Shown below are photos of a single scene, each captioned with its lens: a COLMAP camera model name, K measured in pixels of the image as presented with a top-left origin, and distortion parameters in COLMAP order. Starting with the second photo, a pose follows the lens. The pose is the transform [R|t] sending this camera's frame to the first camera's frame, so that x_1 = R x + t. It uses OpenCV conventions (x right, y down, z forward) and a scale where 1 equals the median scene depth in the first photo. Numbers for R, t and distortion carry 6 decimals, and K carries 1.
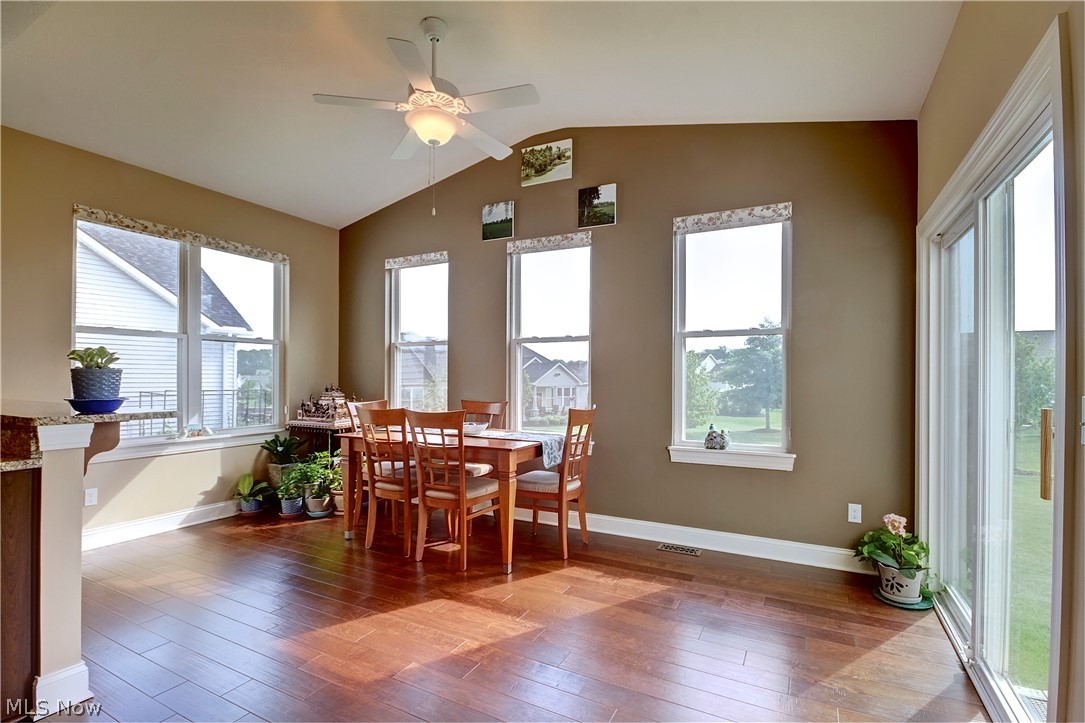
lens RADIAL K [[502.1, 0, 549.2], [0, 502.1, 375.6], [0, 0, 1]] dist [0.015545, -0.013967]
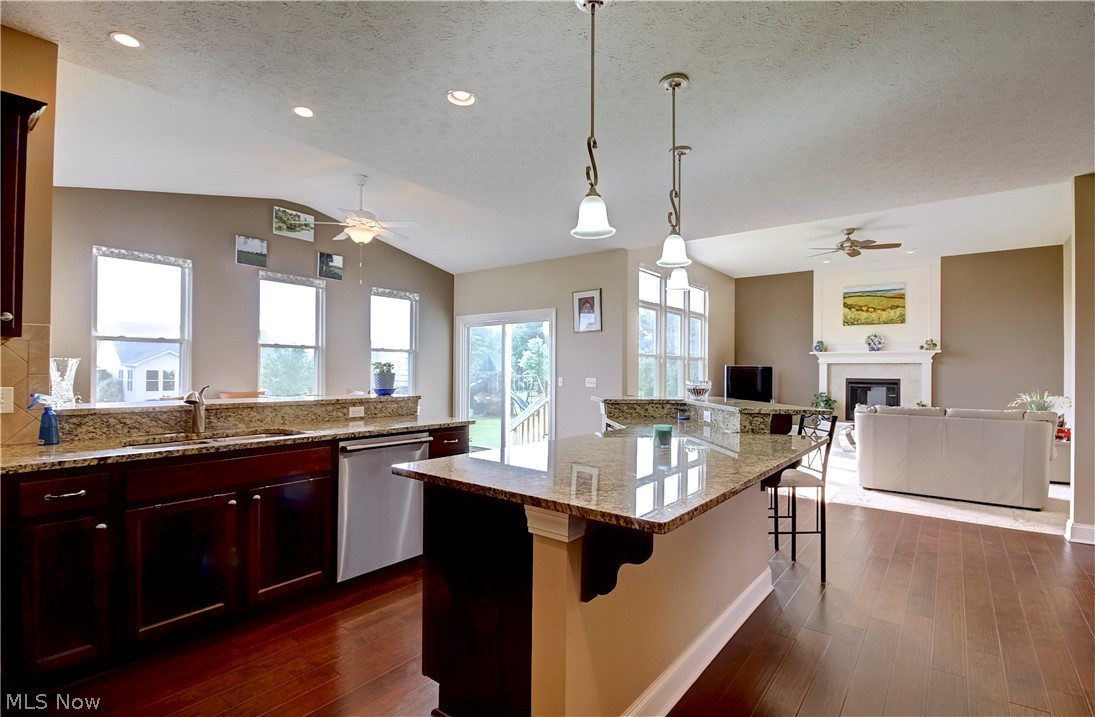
lens RADIAL K [[517.1, 0, 548.8], [0, 517.1, 369.3], [0, 0, 1]] dist [-0.002390, -0.000181]
pose [[0.175464, 0.000249, 0.984486, -1.375226], [-0.009610, 0.999953, 0.001459, -0.018399], [-0.984439, -0.009717, 0.175458, 0.023216]]
